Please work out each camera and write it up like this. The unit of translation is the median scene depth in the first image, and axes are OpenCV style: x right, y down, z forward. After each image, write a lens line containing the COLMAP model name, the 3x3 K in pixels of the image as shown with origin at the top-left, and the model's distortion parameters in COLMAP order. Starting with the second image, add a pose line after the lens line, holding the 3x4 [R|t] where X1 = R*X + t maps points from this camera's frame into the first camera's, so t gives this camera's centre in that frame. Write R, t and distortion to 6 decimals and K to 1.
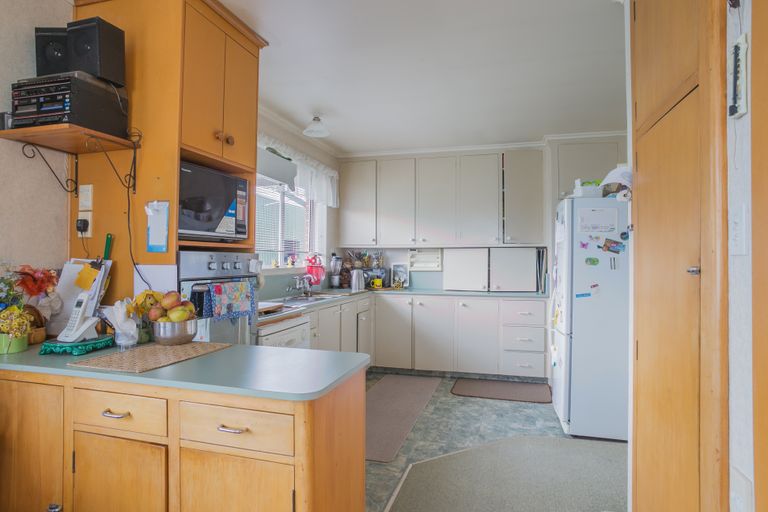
lens RADIAL K [[436.3, 0, 384.0], [0, 436.3, 256.0], [0, 0, 1]] dist [-0.011610, -0.000173]
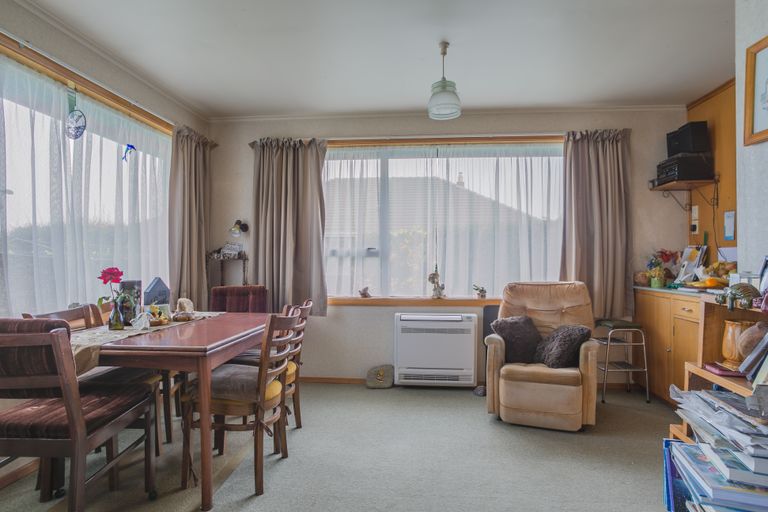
lens RADIAL K [[436.3, 0, 384.0], [0, 436.3, 256.0], [0, 0, 1]] dist [-0.011610, -0.000173]
pose [[0.189176, -0.012374, -0.981865, 0.921212], [0.011566, 0.999879, -0.010372, 0.057111], [0.981875, -0.009394, 0.189296, -0.692708]]
